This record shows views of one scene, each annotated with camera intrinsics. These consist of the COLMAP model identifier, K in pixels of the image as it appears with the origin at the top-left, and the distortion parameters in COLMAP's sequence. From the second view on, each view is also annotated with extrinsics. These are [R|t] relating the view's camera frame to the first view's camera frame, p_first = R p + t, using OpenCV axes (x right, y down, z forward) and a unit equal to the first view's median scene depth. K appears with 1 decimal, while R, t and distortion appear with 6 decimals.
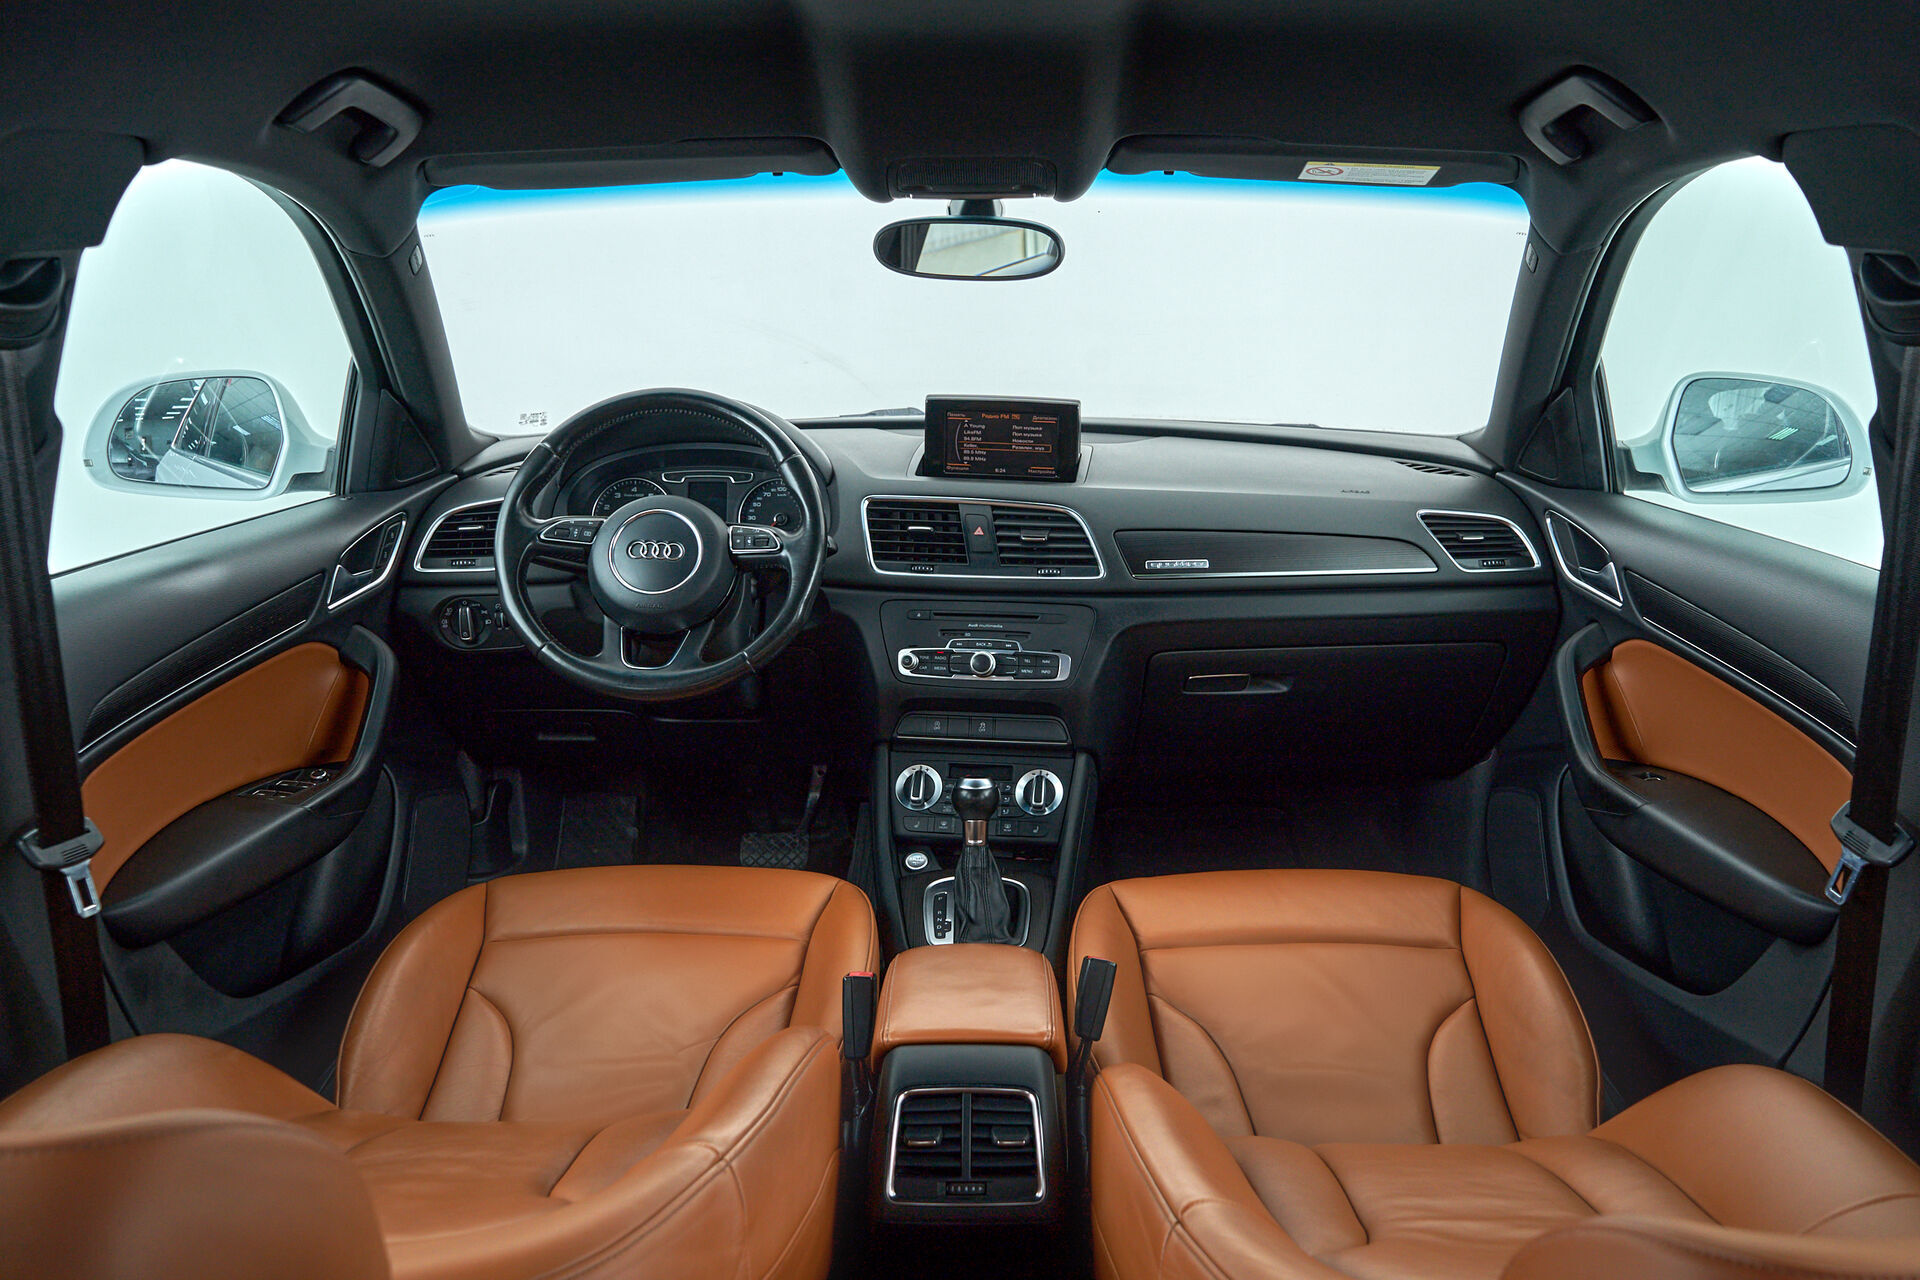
lens RADIAL K [[1559.6, 0, 991.5], [0, 1559.6, 638.5], [0, 0, 1]] dist [0.005062, -0.001024]
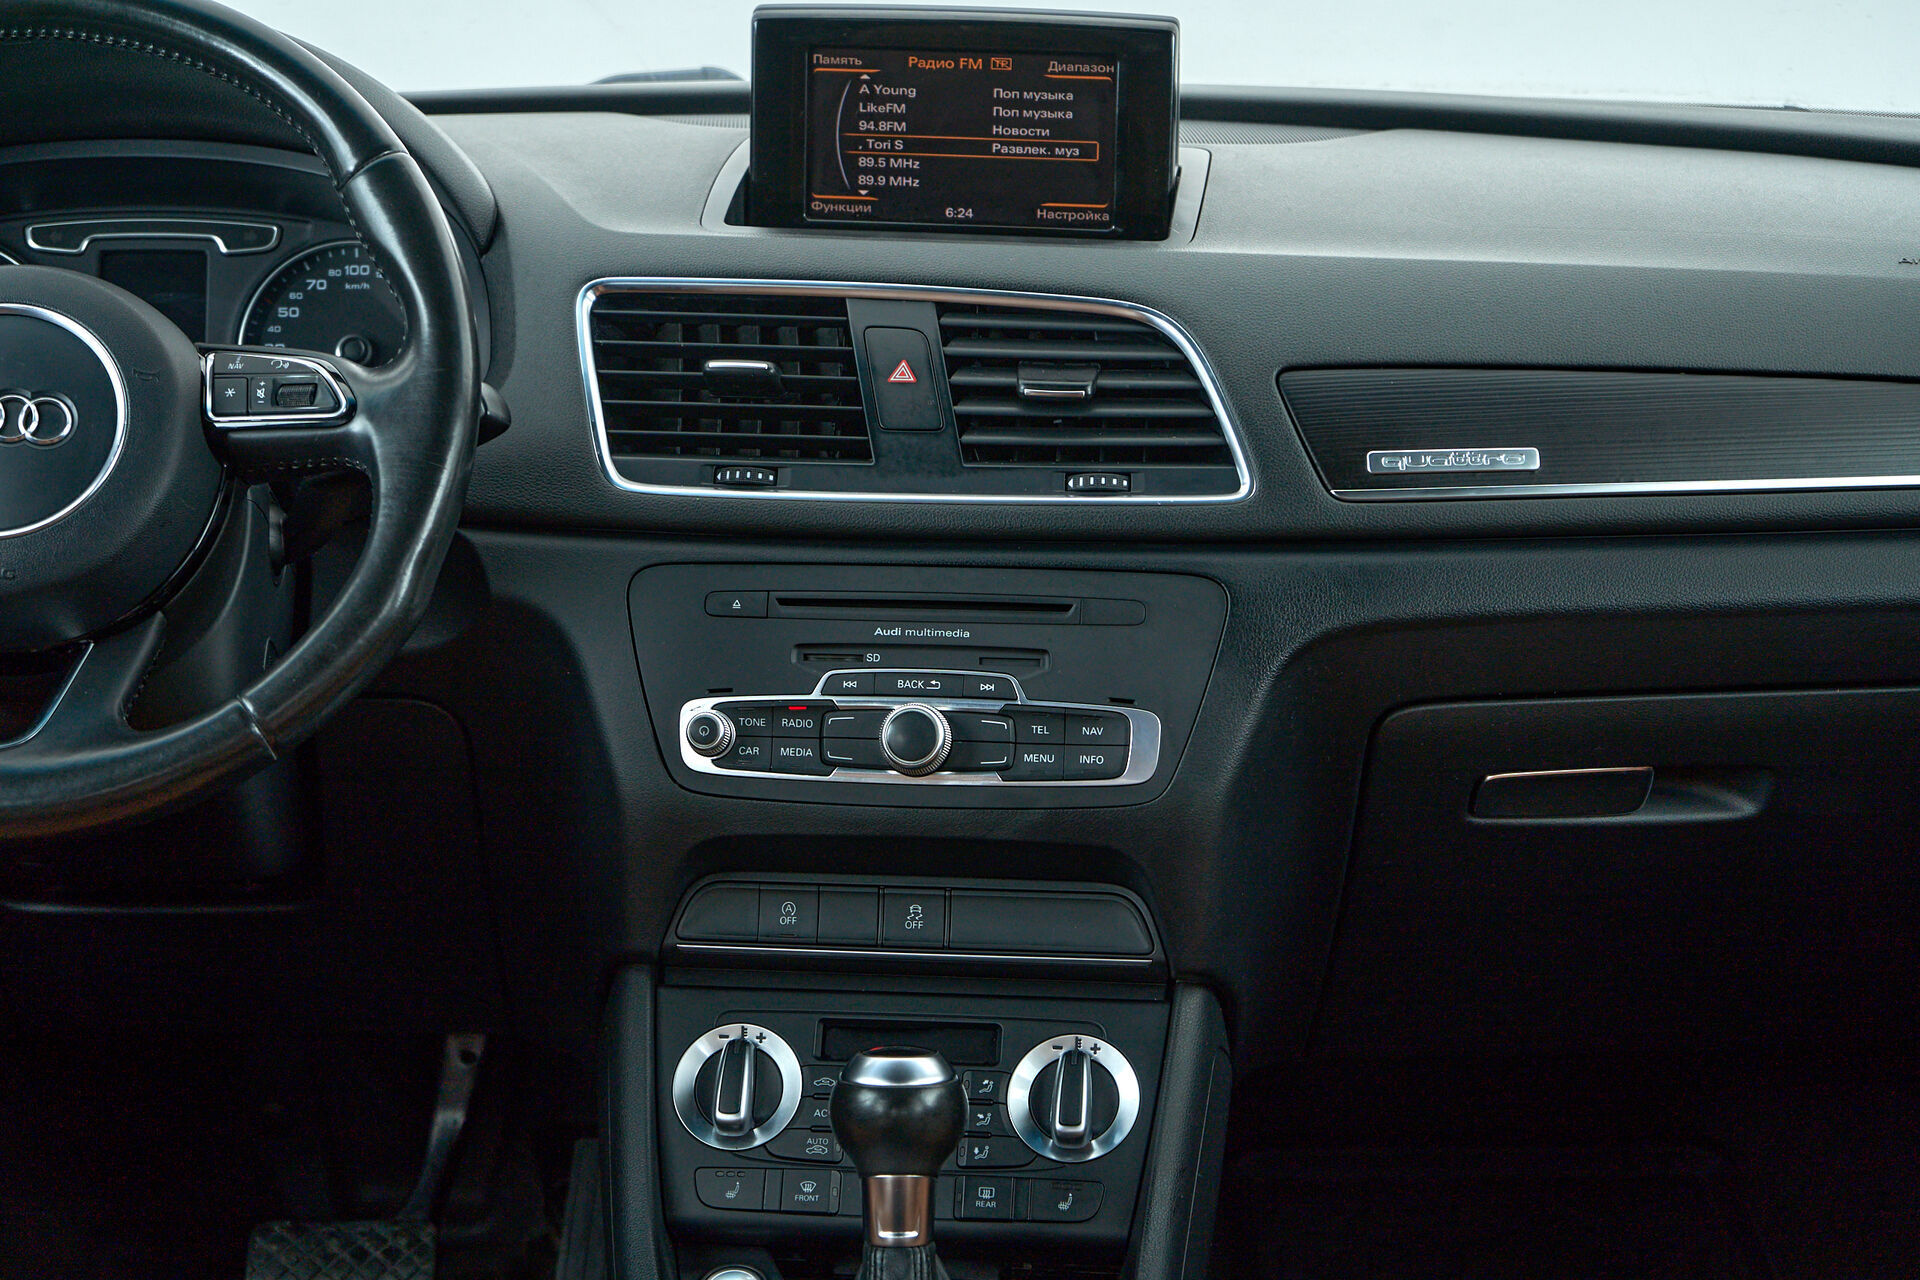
lens RADIAL K [[3848.0, 0, 960.0], [0, 3848.0, 640.0], [0, 0, 1]] dist [-0.001310, 0.176739]
pose [[0.999880, -0.004255, 0.014908, -0.008402], [0.004715, 0.999511, -0.030910, 0.020837], [-0.014770, 0.030977, 0.999411, 0.113676]]
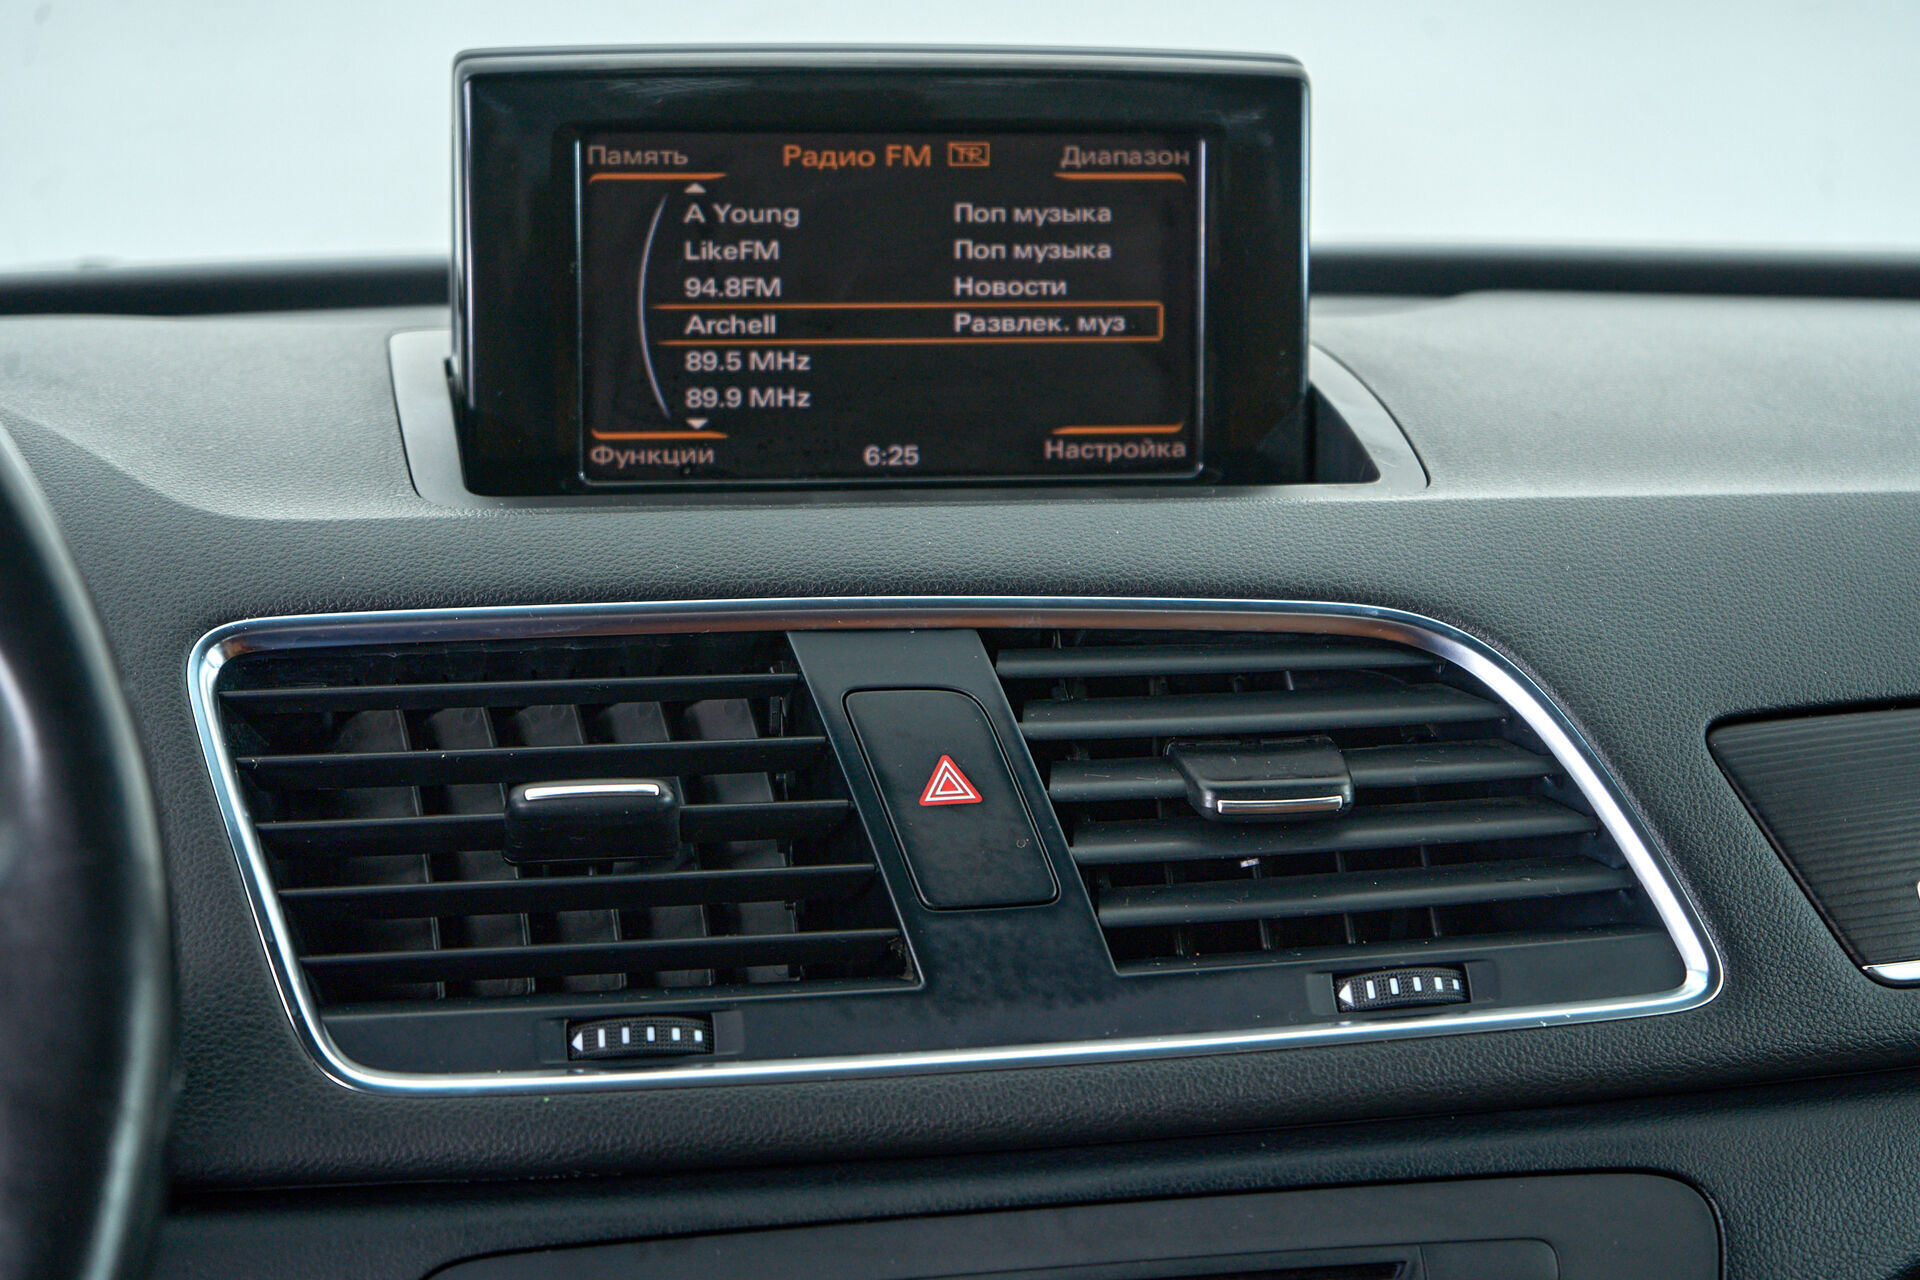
lens RADIAL K [[3962.1, 0, 960.0], [0, 3962.1, 640.0], [0, 0, 1]] dist [0.070301, 0.433055]
pose [[0.948836, -0.060071, 0.310004, -0.139417], [0.097968, 0.989295, -0.108153, -0.038330], [-0.300189, 0.132990, 0.944564, 0.603212]]
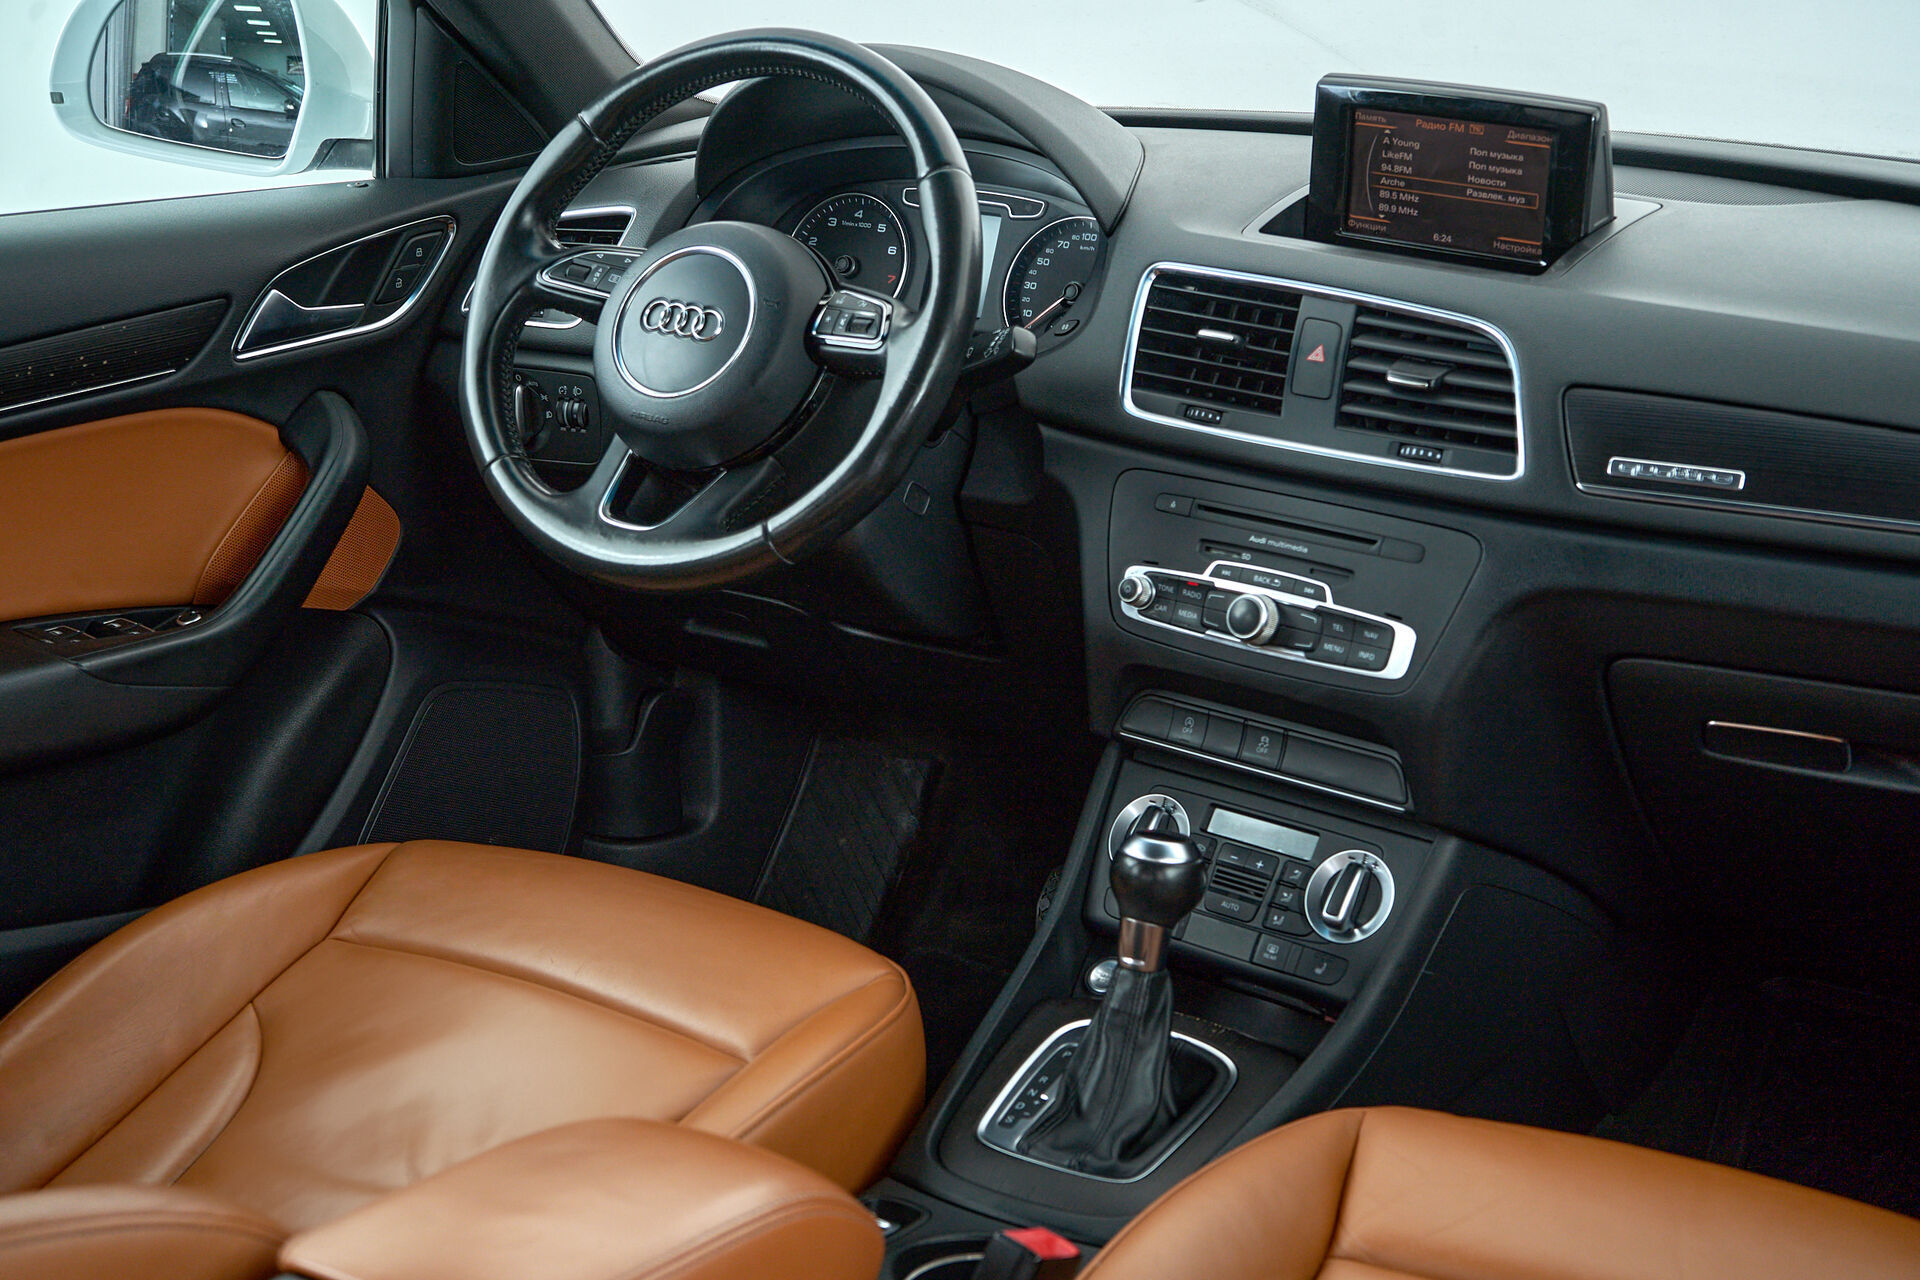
lens RADIAL K [[2737.6, 0, 995.1], [0, 2737.6, 638.7], [0, 0, 1]] dist [-0.010140, 0.017813]
pose [[0.849661, 0.163958, -0.501193, 0.359307], [-0.139417, 0.986461, 0.086355, -0.040911], [0.508566, -0.003498, 0.861016, 0.202817]]
